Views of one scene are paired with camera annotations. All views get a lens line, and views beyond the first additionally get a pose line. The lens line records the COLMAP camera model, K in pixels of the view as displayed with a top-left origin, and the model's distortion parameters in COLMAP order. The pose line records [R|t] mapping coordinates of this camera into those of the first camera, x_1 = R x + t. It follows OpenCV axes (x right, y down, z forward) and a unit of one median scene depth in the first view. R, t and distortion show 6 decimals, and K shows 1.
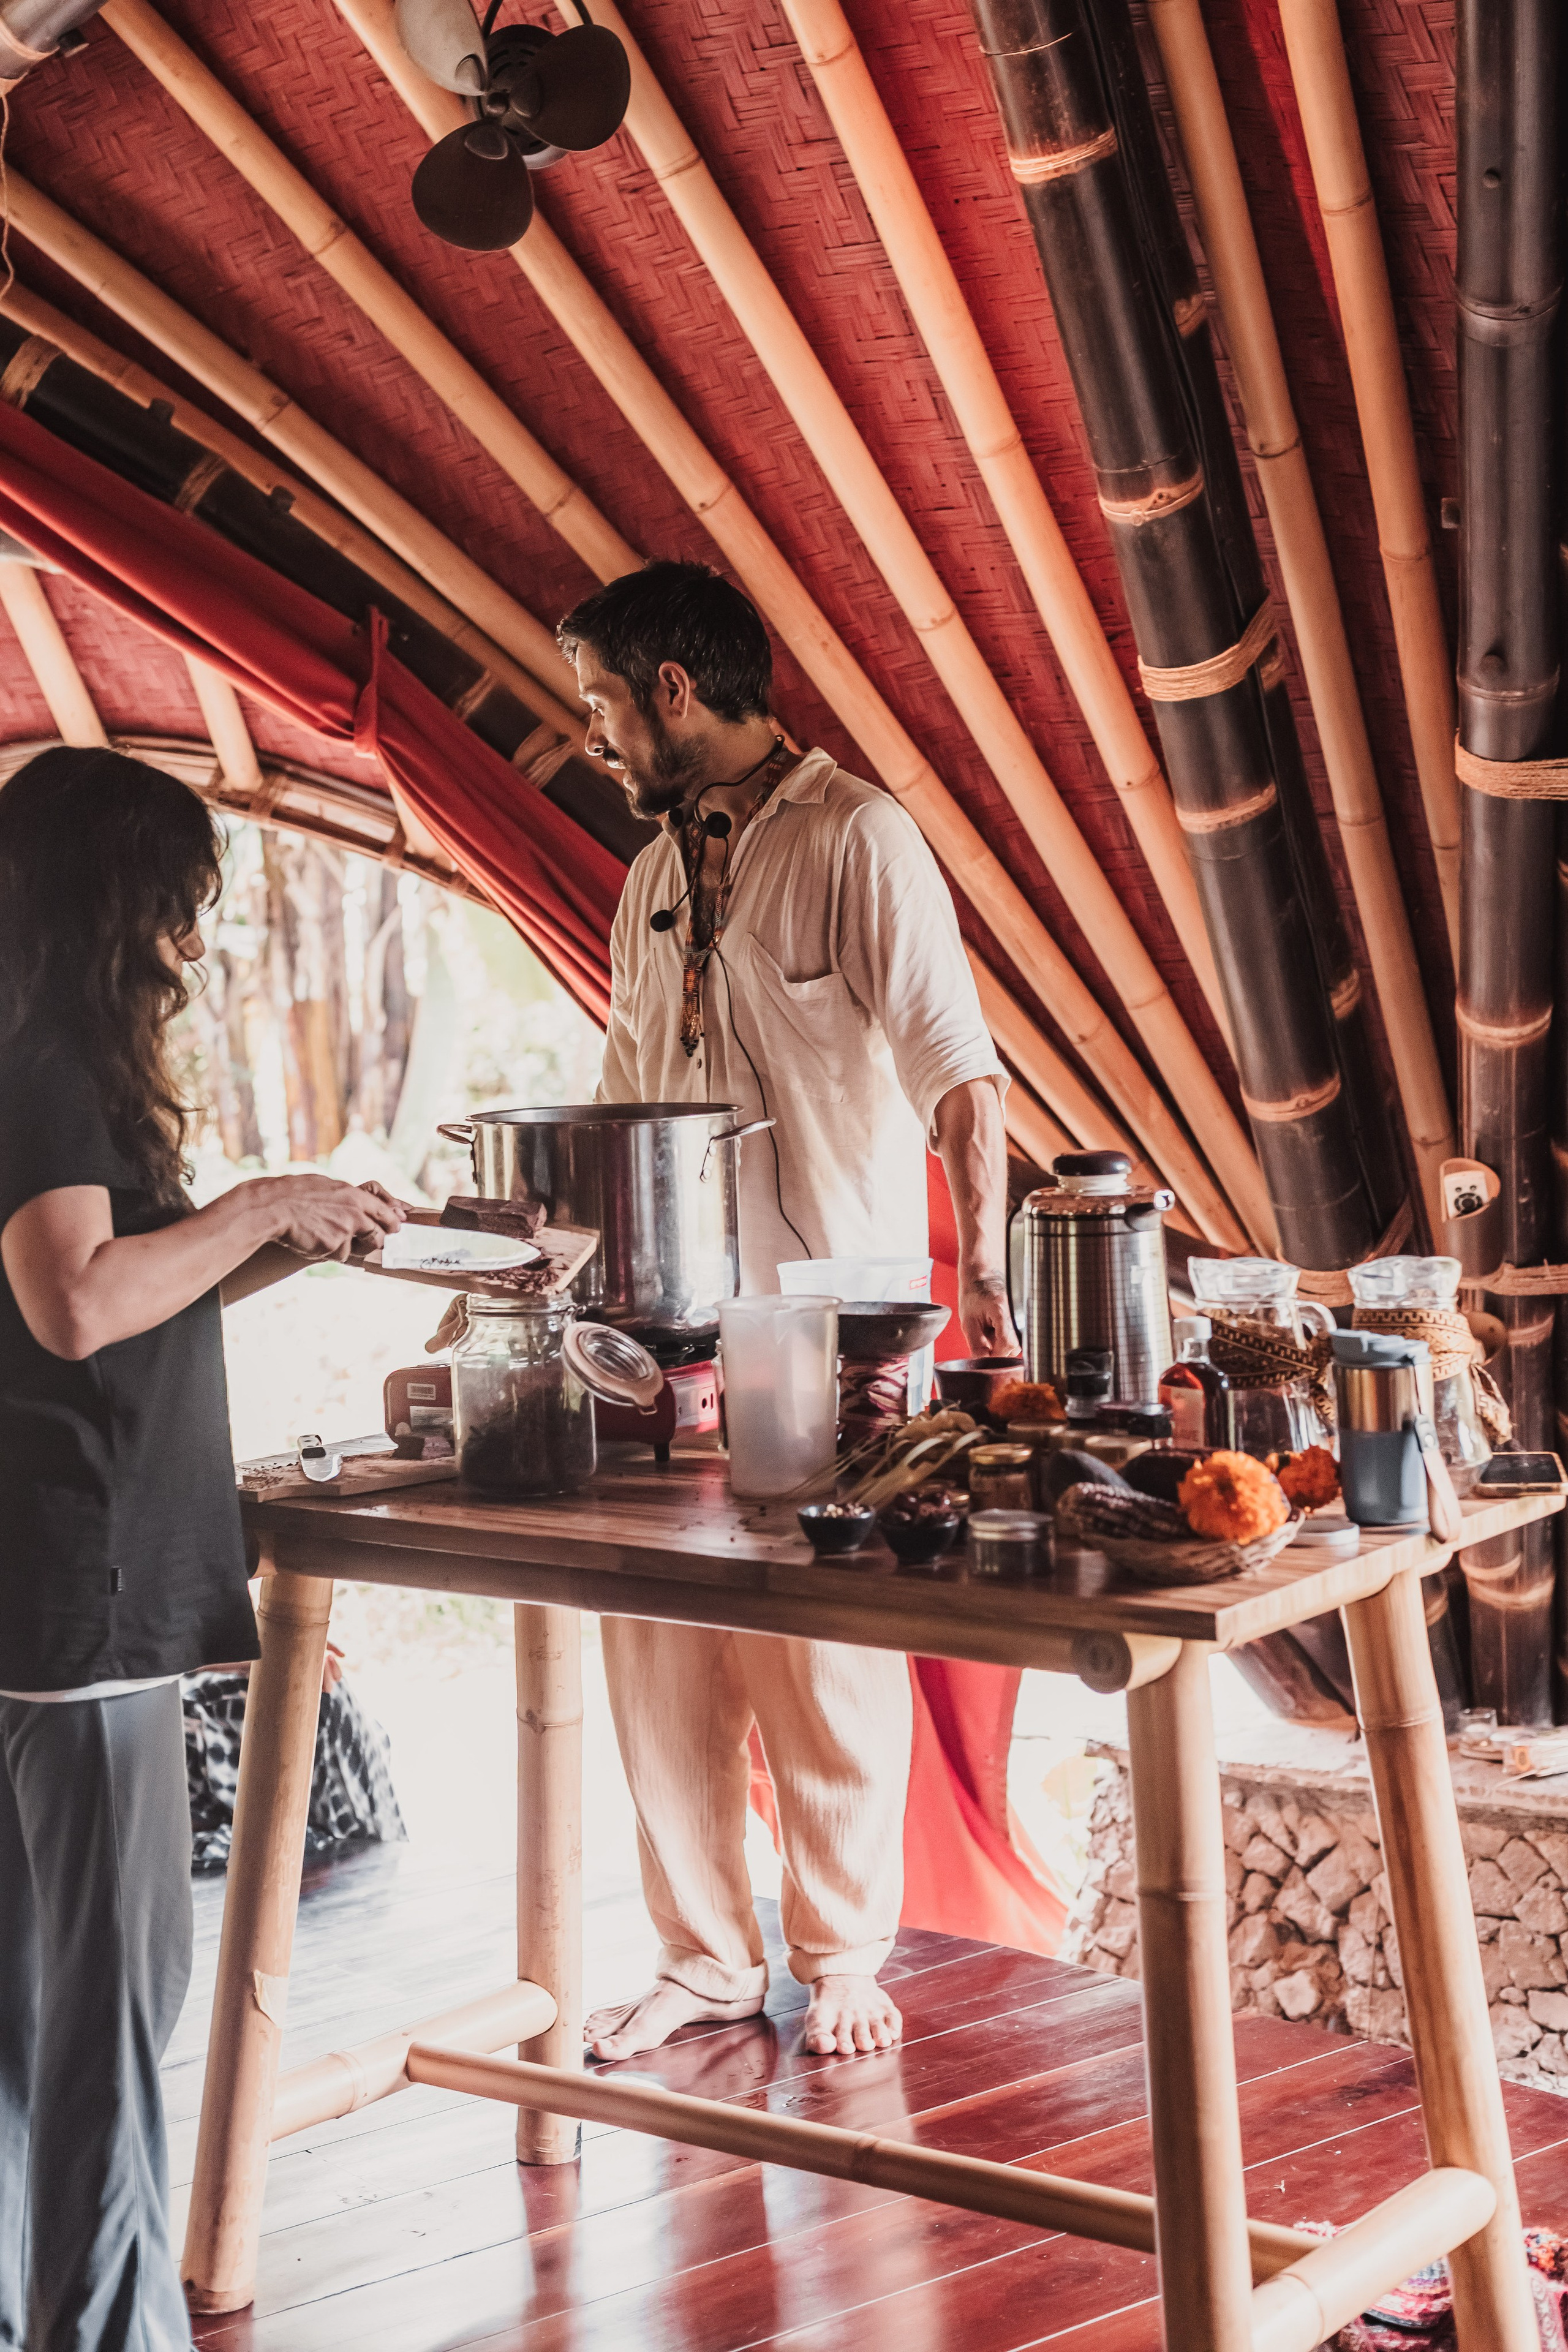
lens RADIAL K [[3963.7, 0, 725.8], [0, 3963.7, 1093.0], [0, 0, 1]] dist [-0.014268, 0.000000]
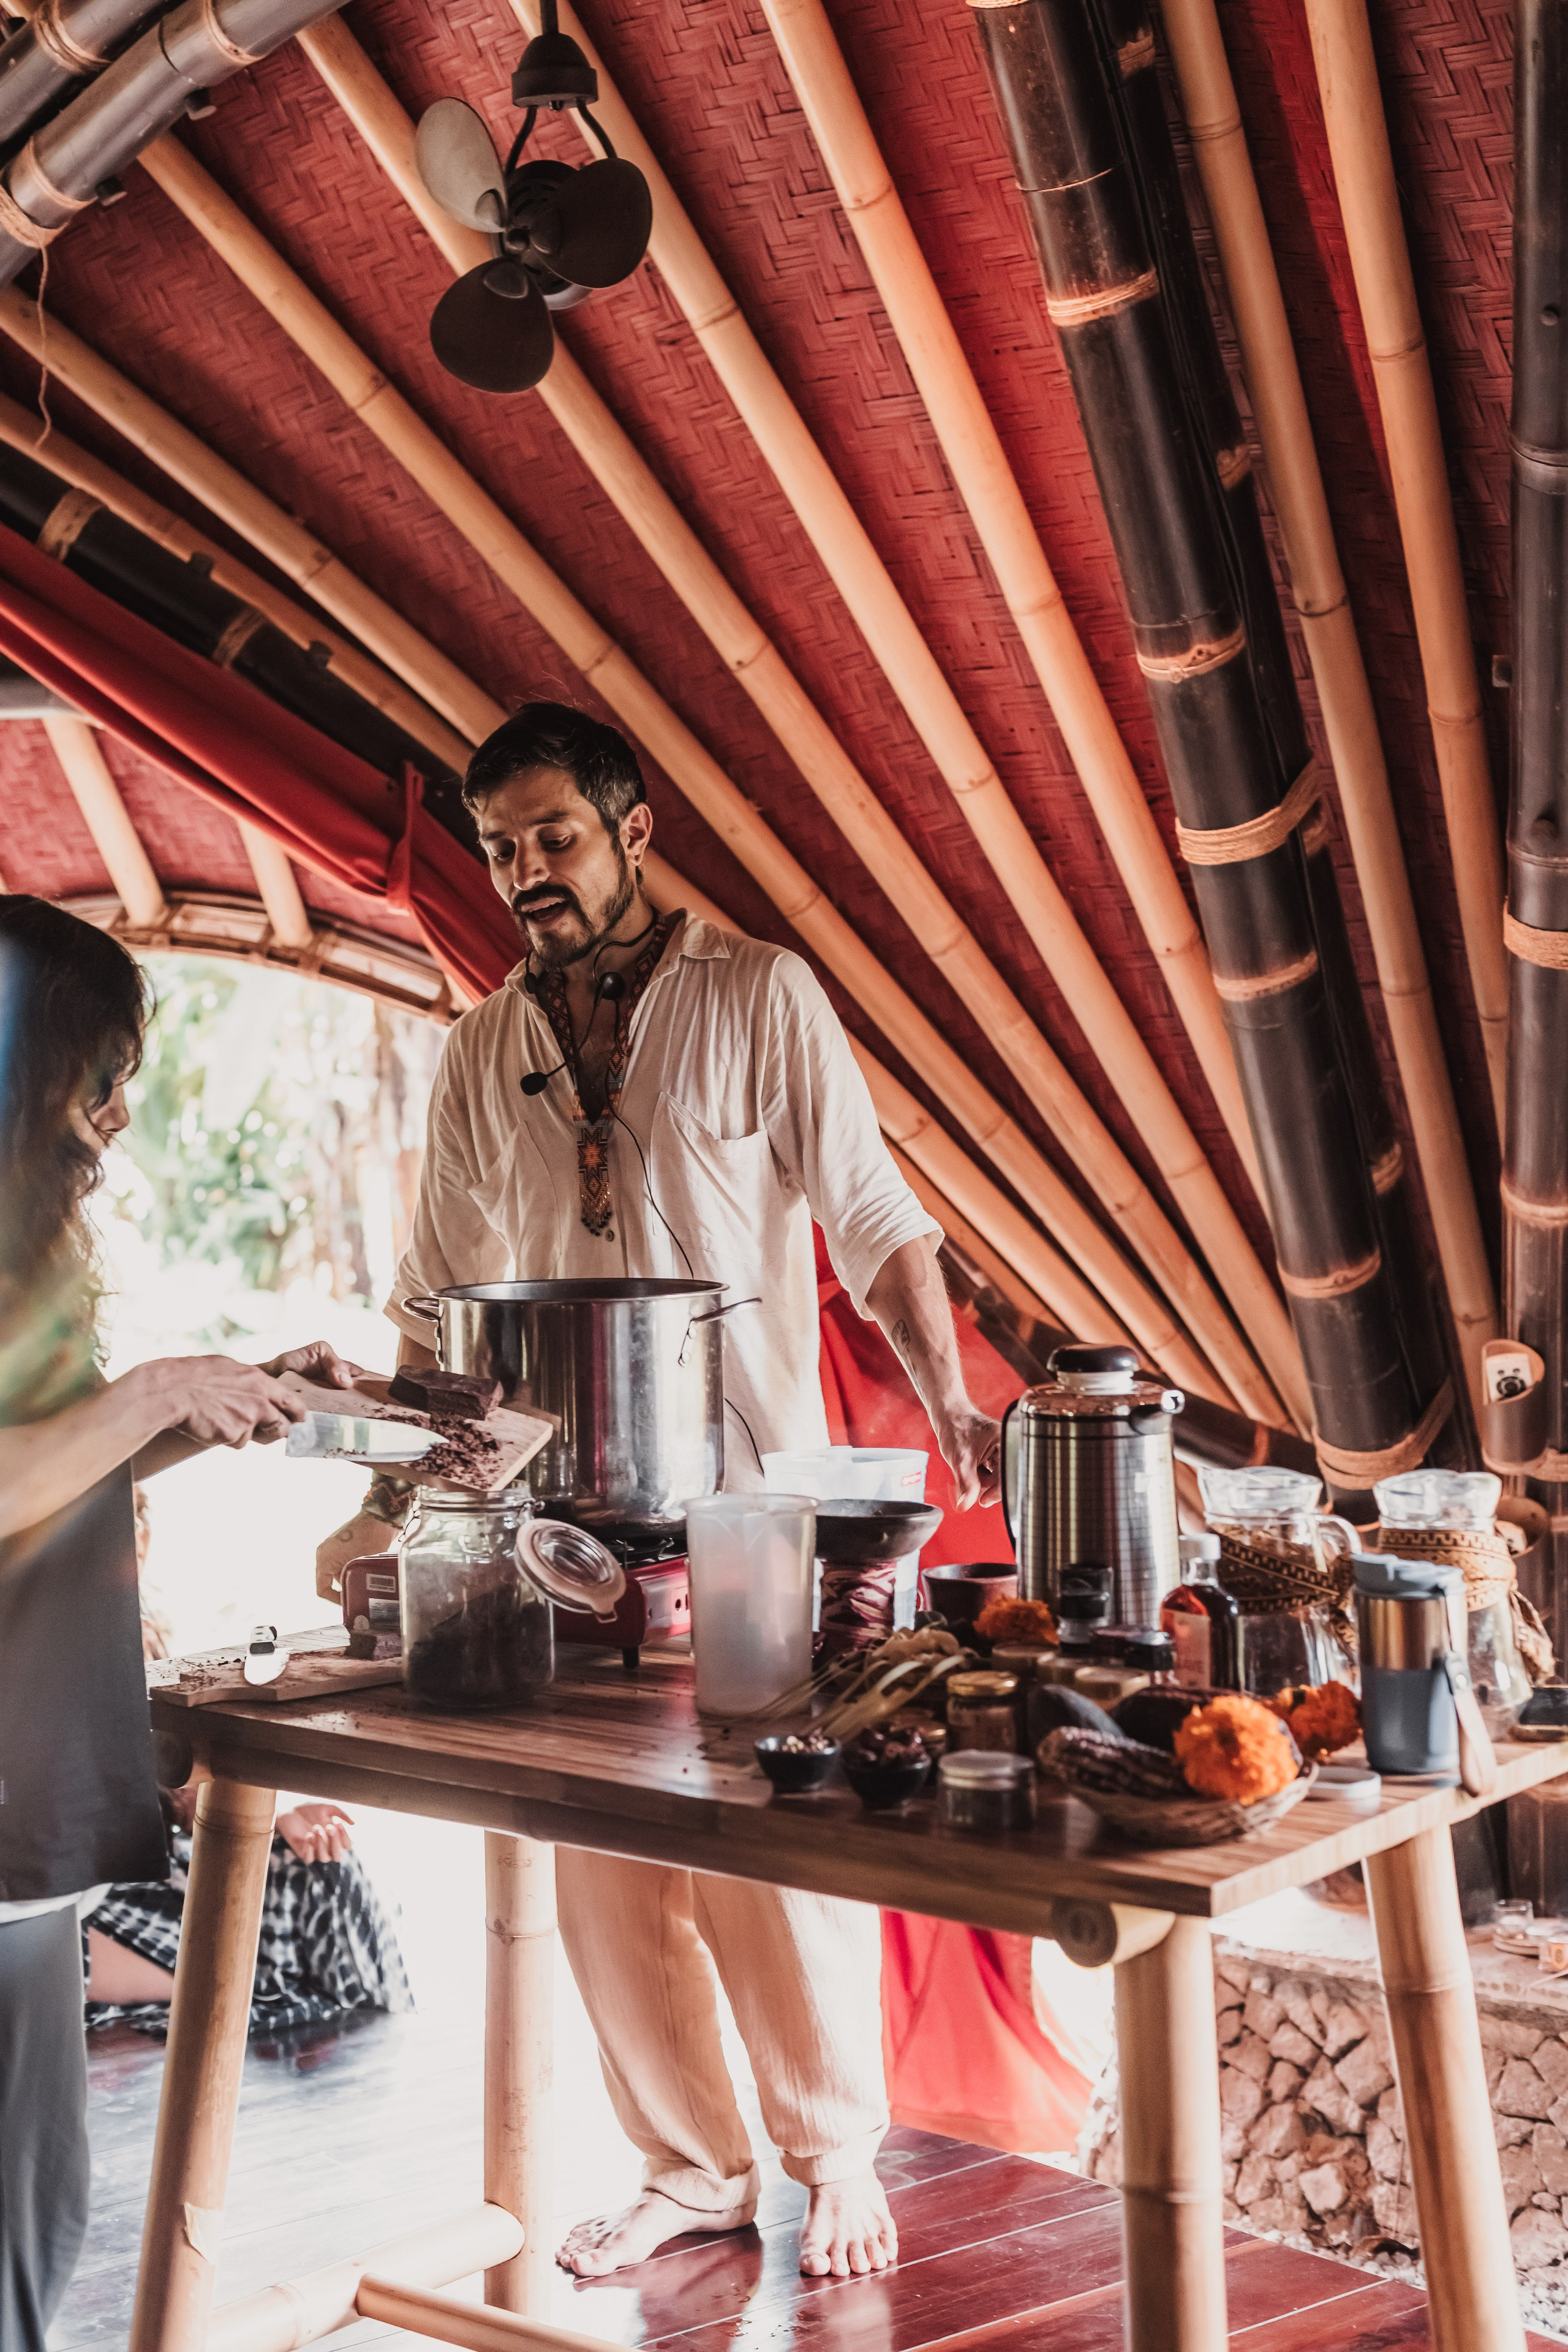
lens RADIAL K [[3364.7, 0, 740.2], [0, 3364.7, 1182.0], [0, 0, 1]] dist [-0.020469, 0.000000]
pose [[0.998926, 0.015861, -0.043526, 0.034258], [-0.016346, 0.999808, -0.010804, -0.010377], [0.043347, 0.011504, 0.998994, 0.170988]]
